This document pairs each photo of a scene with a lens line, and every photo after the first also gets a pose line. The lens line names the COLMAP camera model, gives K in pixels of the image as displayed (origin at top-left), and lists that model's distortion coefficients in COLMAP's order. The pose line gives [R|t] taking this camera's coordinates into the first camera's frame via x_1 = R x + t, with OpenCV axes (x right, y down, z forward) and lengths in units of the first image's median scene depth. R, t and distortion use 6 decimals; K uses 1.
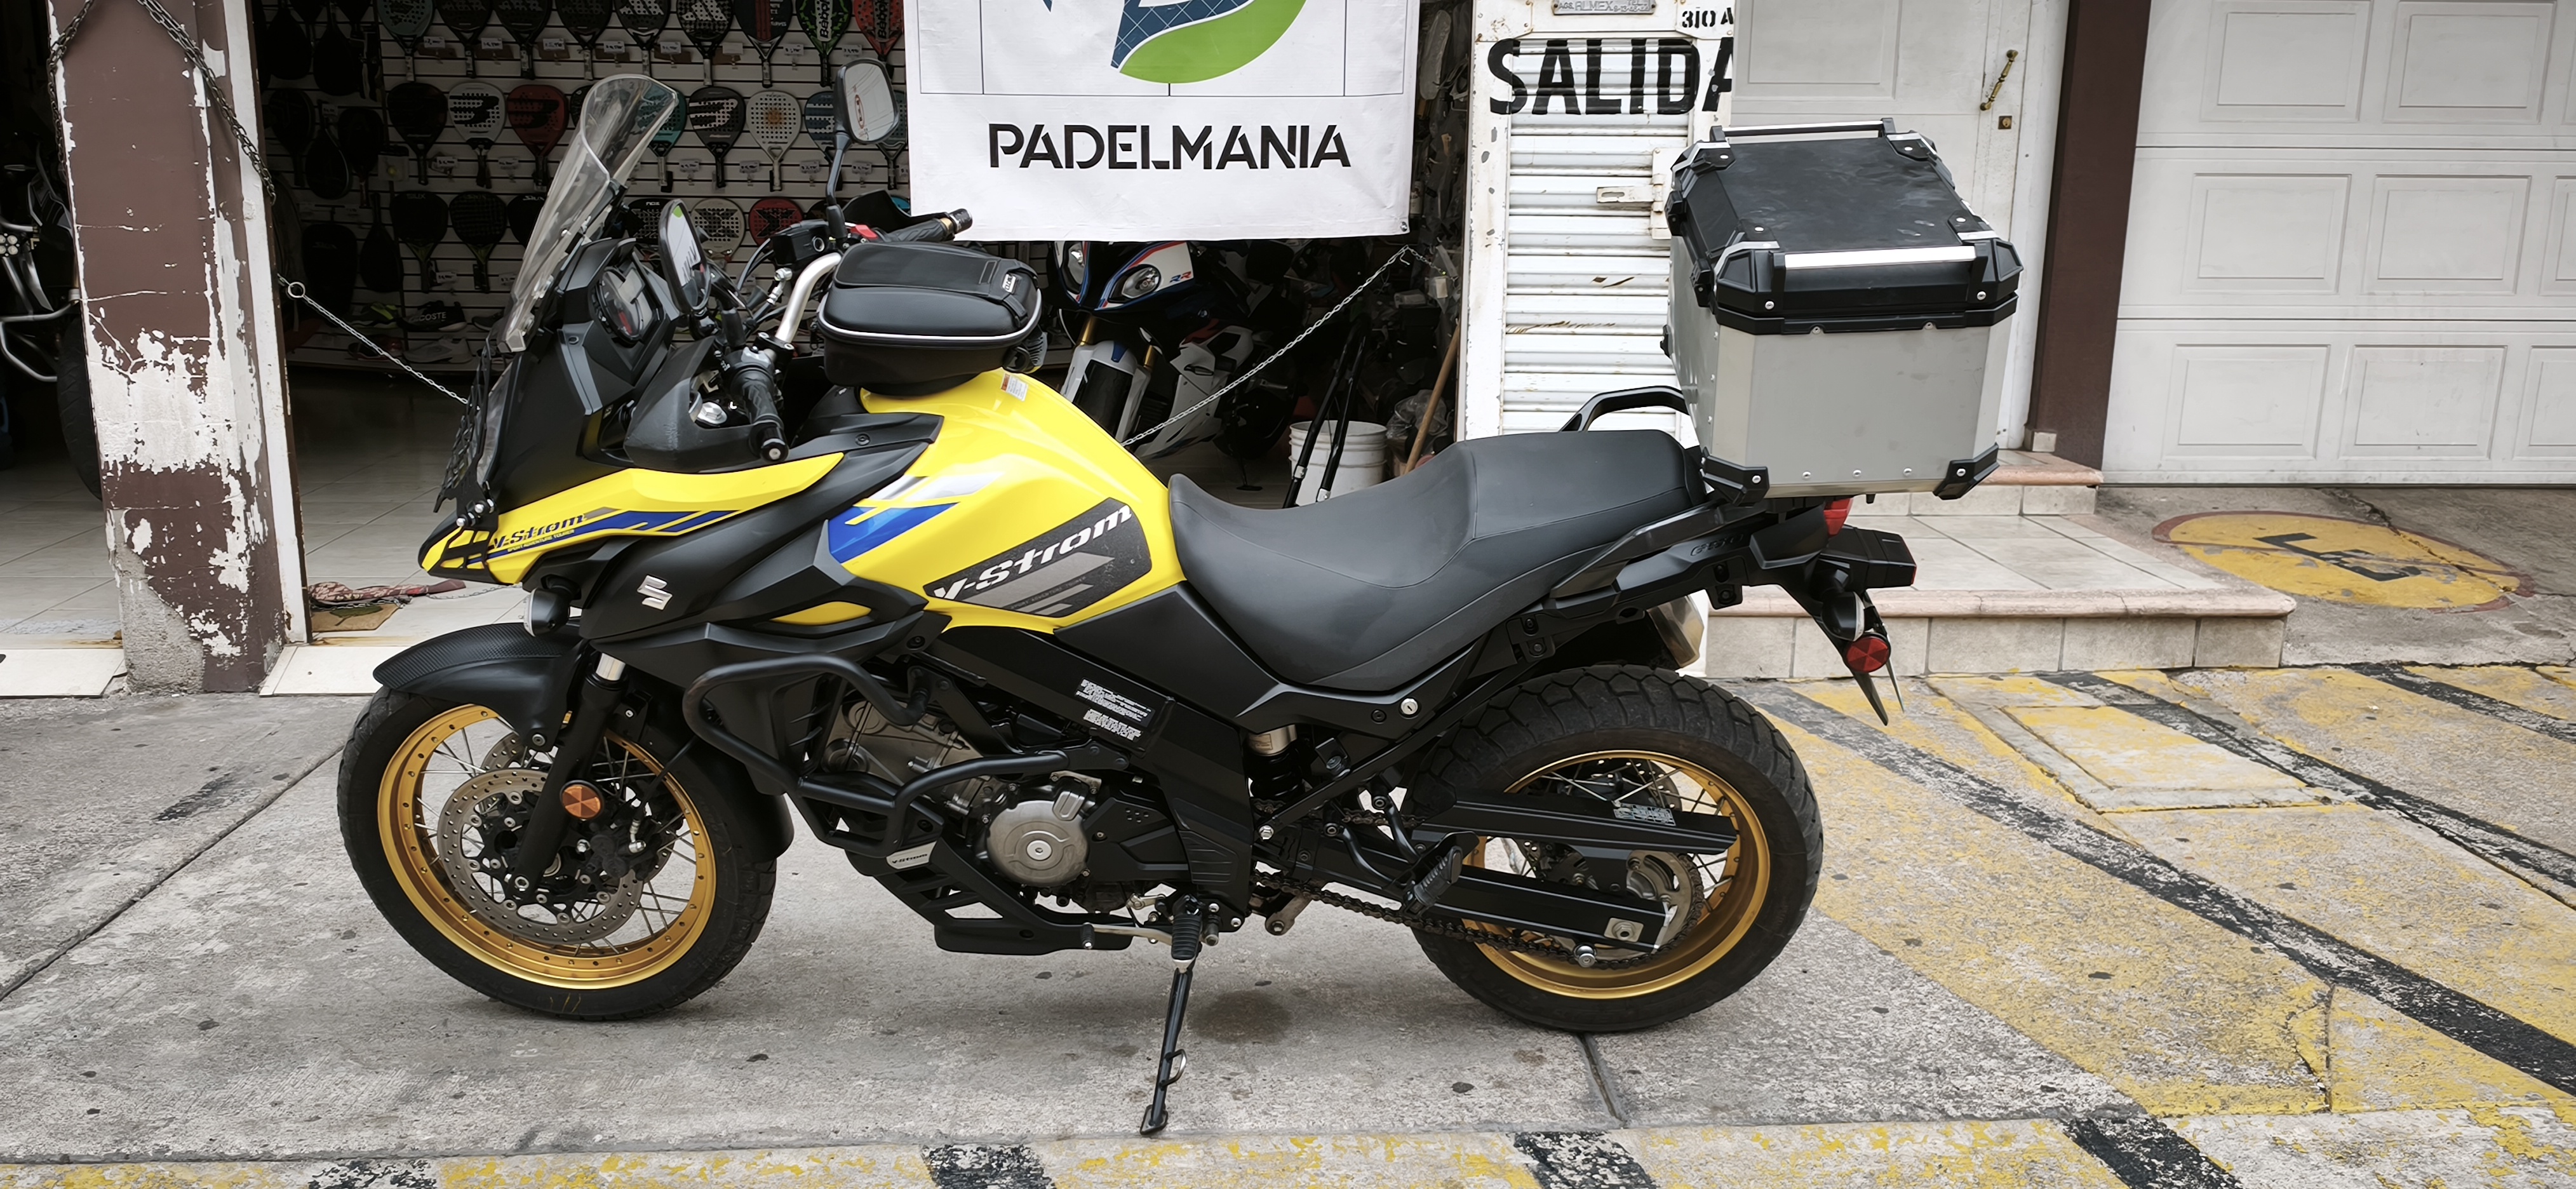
lens RADIAL K [[2064.2, 0, 1258.3], [0, 2064.2, 607.0], [0, 0, 1]] dist [0.066971, -0.096664]
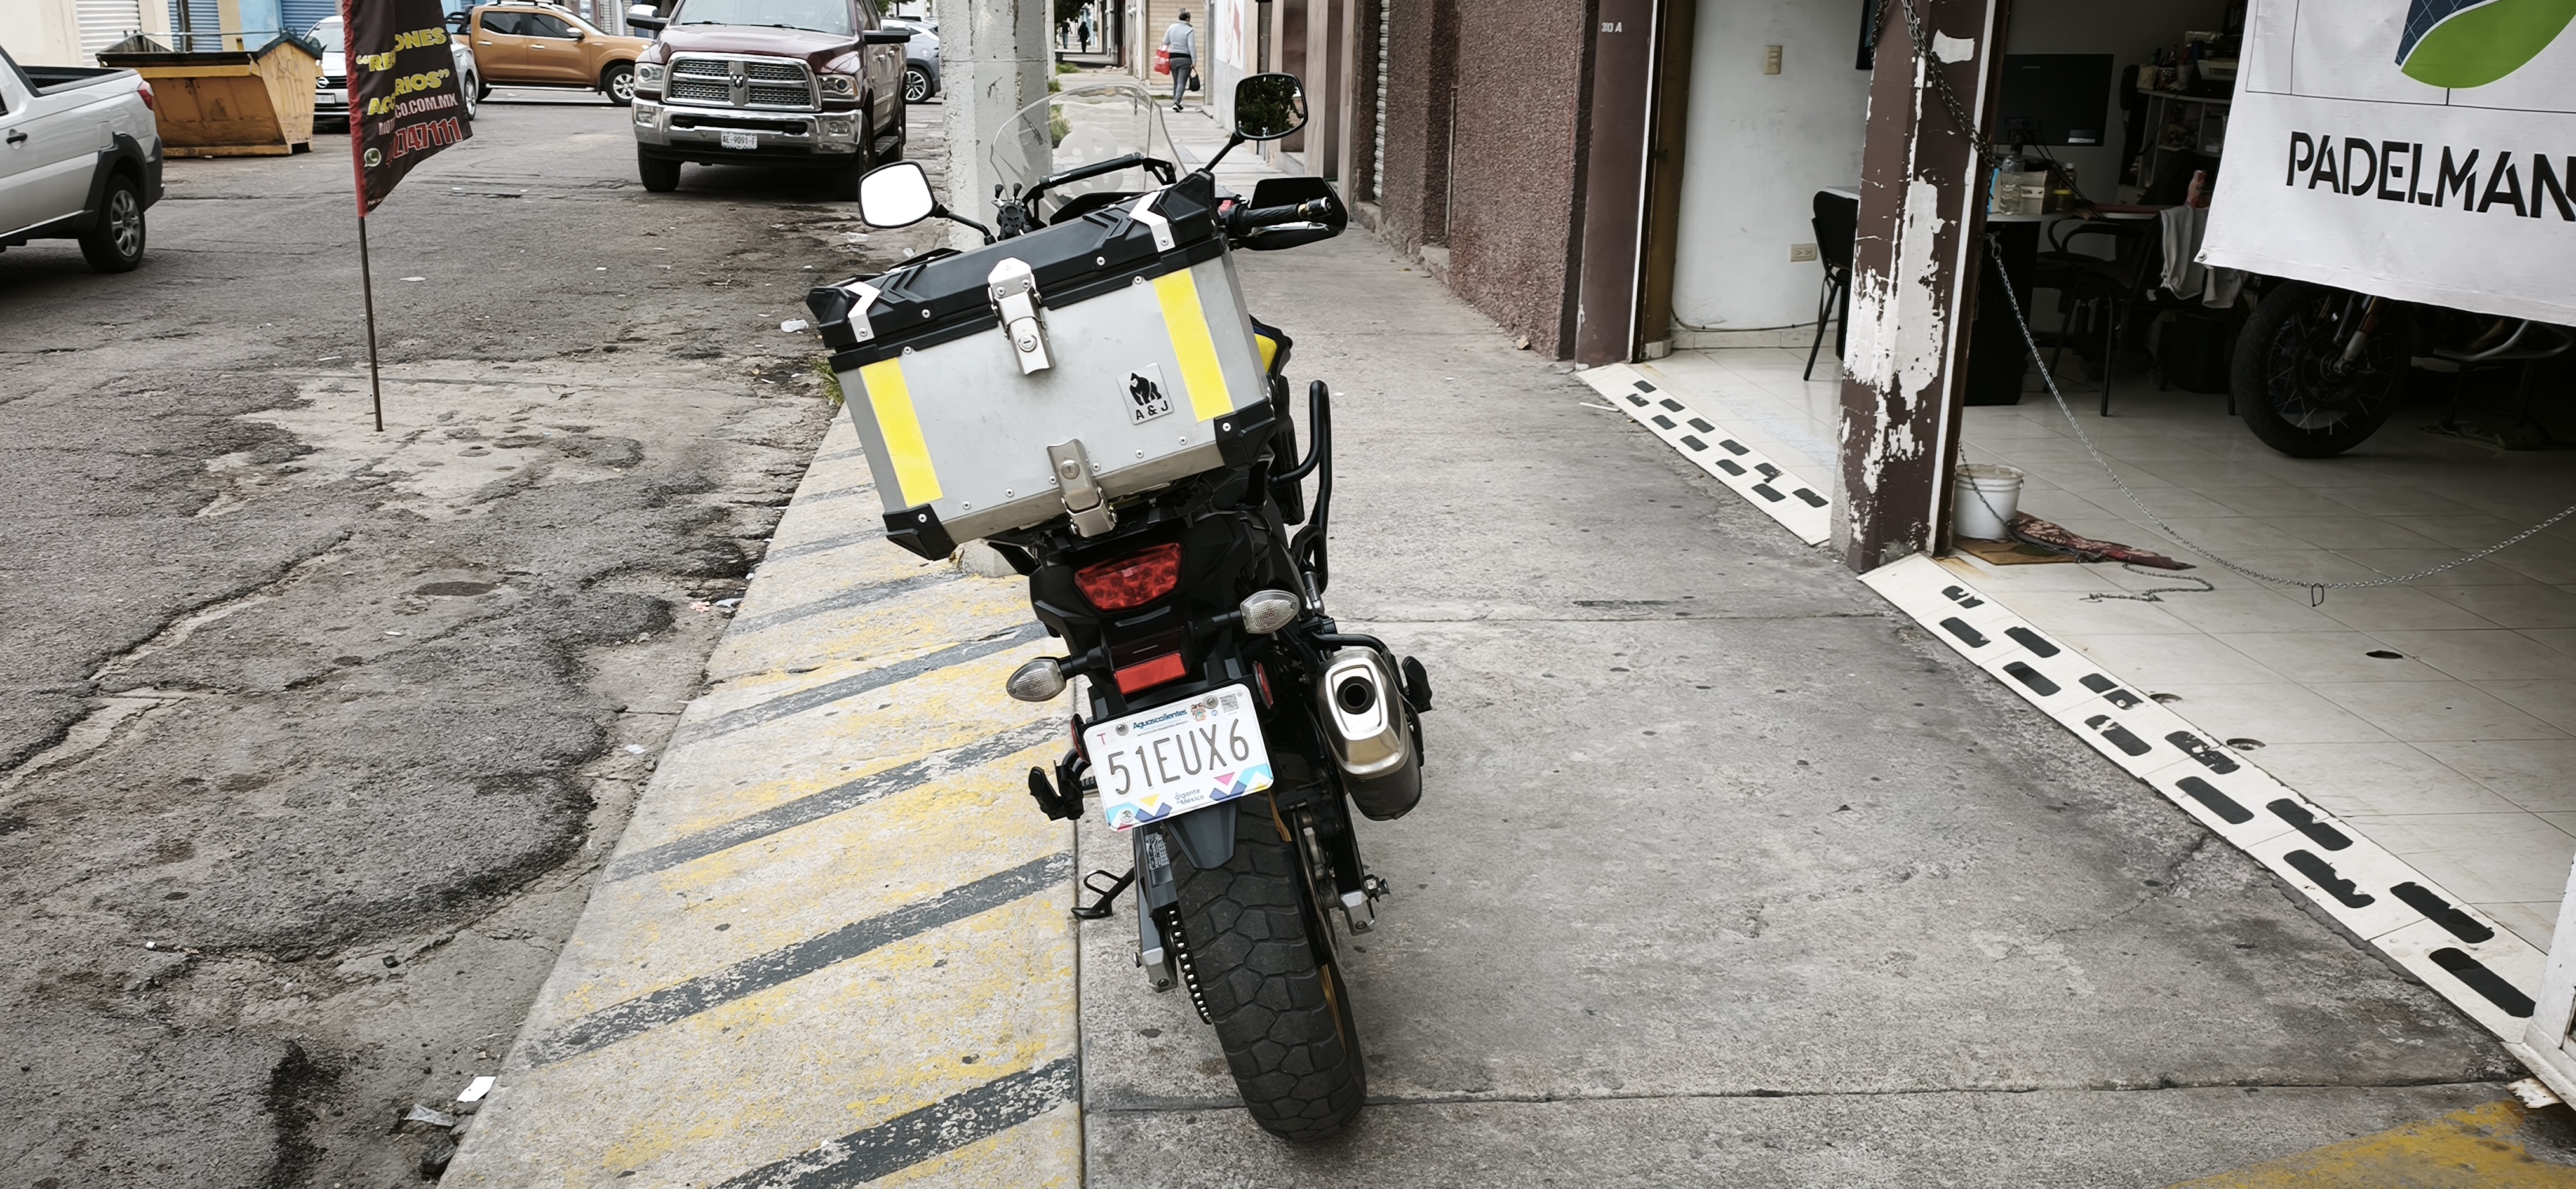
lens RADIAL K [[2064.2, 0, 1247.3], [0, 2064.2, 596.4], [0, 0, 1]] dist [0.066971, -0.096664]
pose [[0.029464, 0.266053, -0.963508, 0.954350], [-0.240312, 0.937540, 0.251534, -0.235343], [0.970248, 0.224131, 0.091559, 0.791043]]
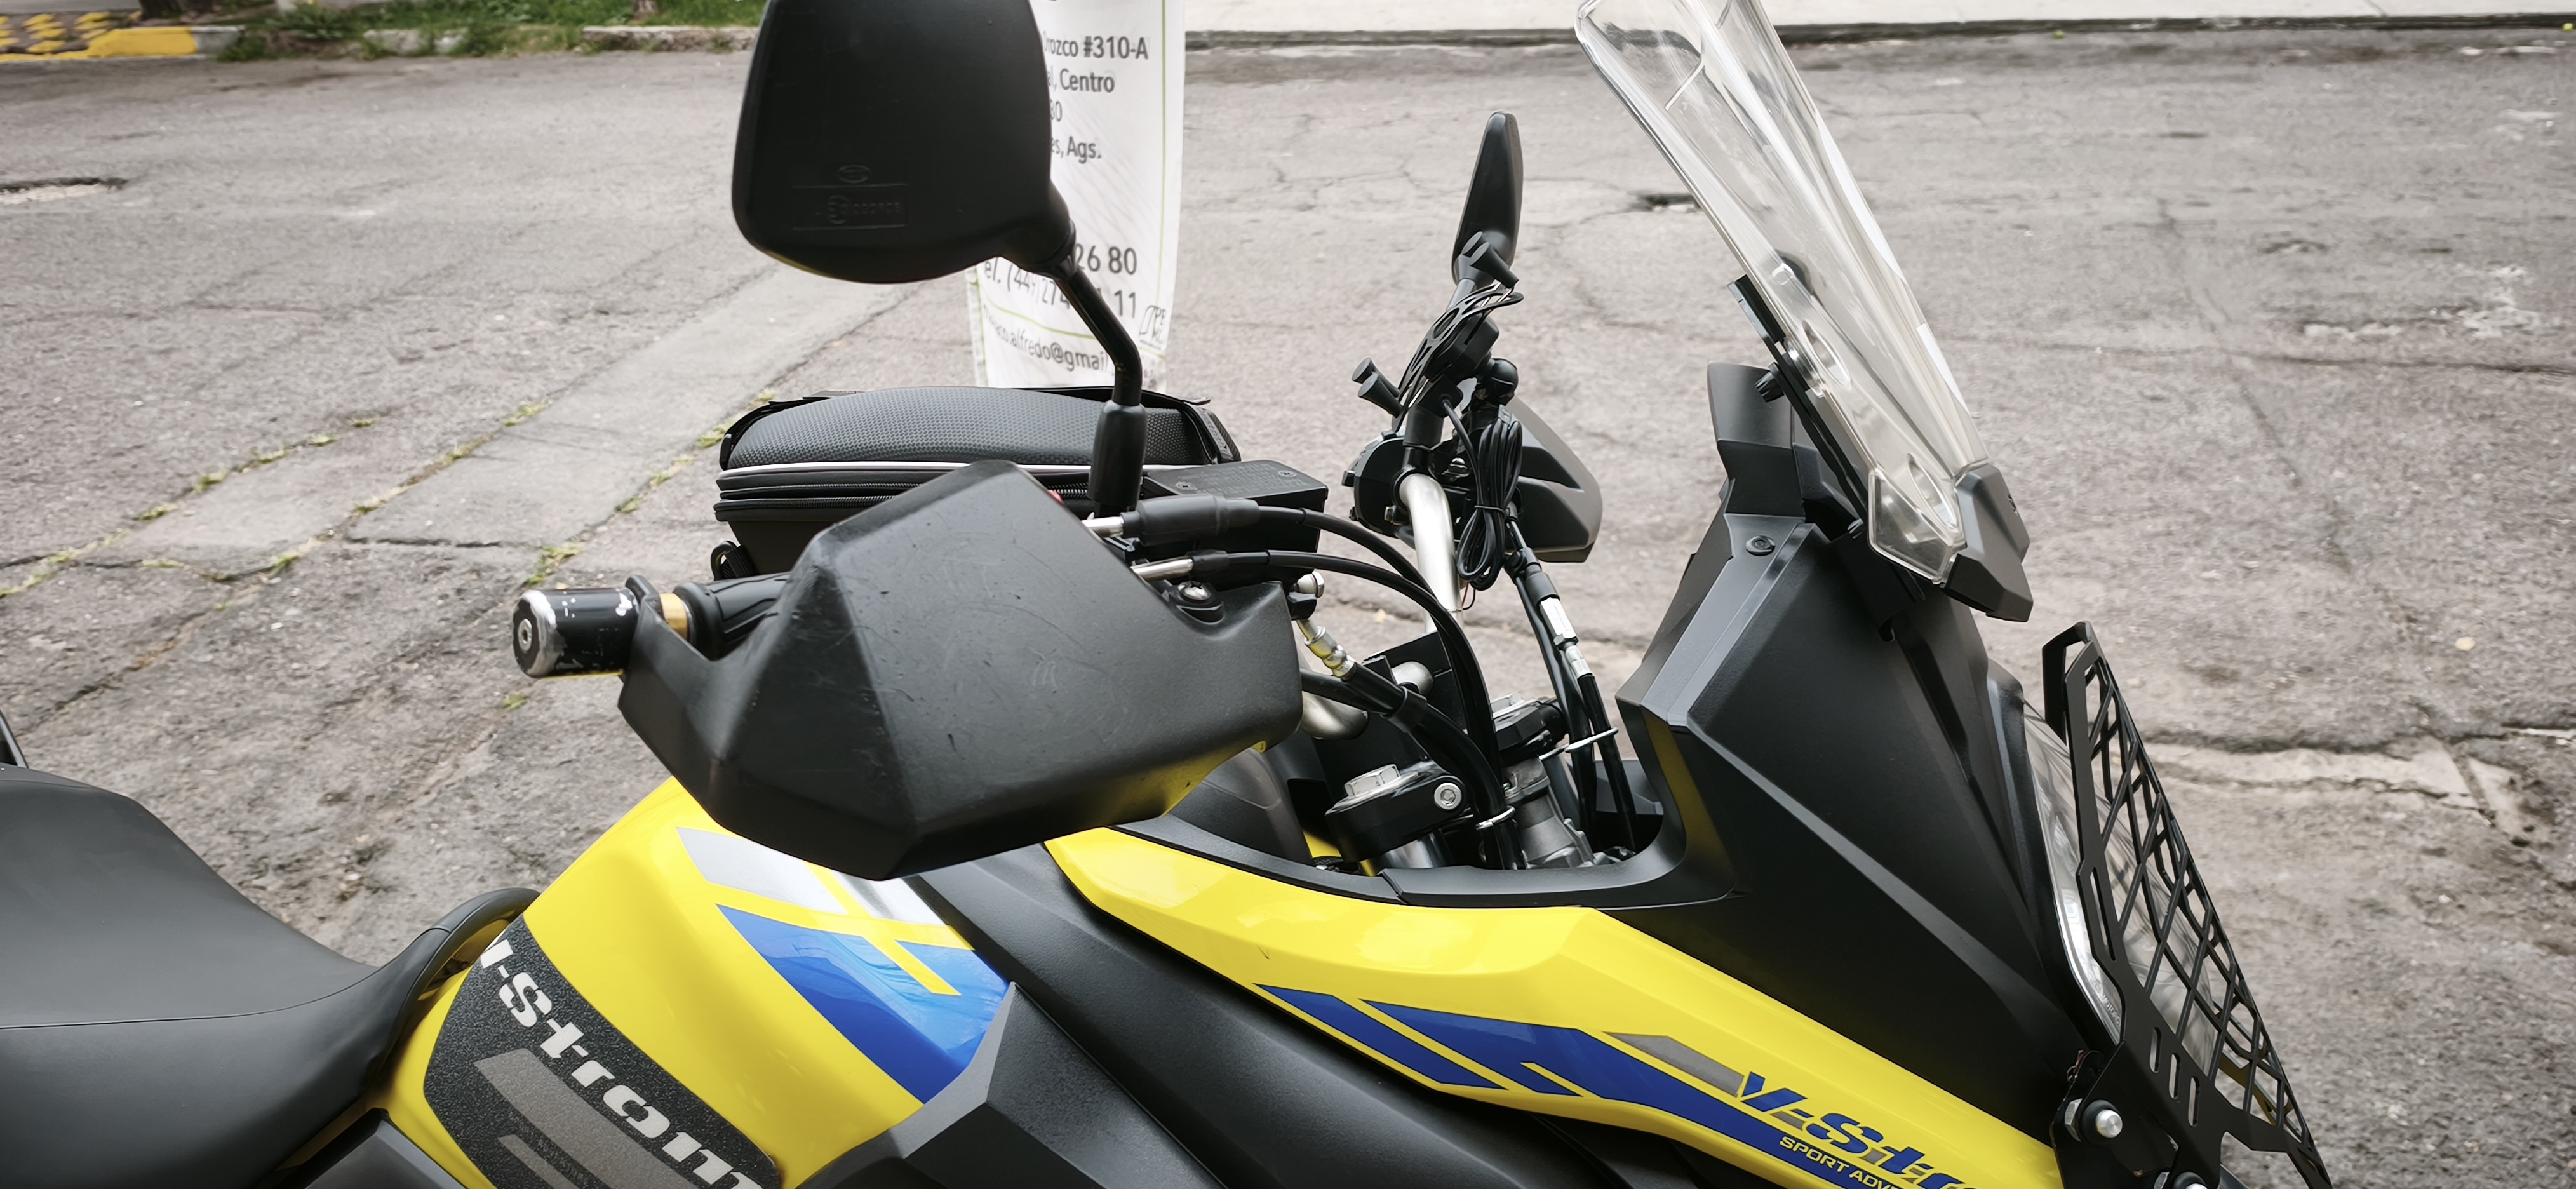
lens RADIAL K [[2064.2, 0, 1244.1], [0, 2064.2, 598.6], [0, 0, 1]] dist [0.066971, -0.096664]
pose [[-0.956260, -0.066706, 0.284811, -0.256518], [0.113447, 0.812873, 0.571286, -0.282265], [-0.269624, 0.578609, -0.769750, 1.026356]]
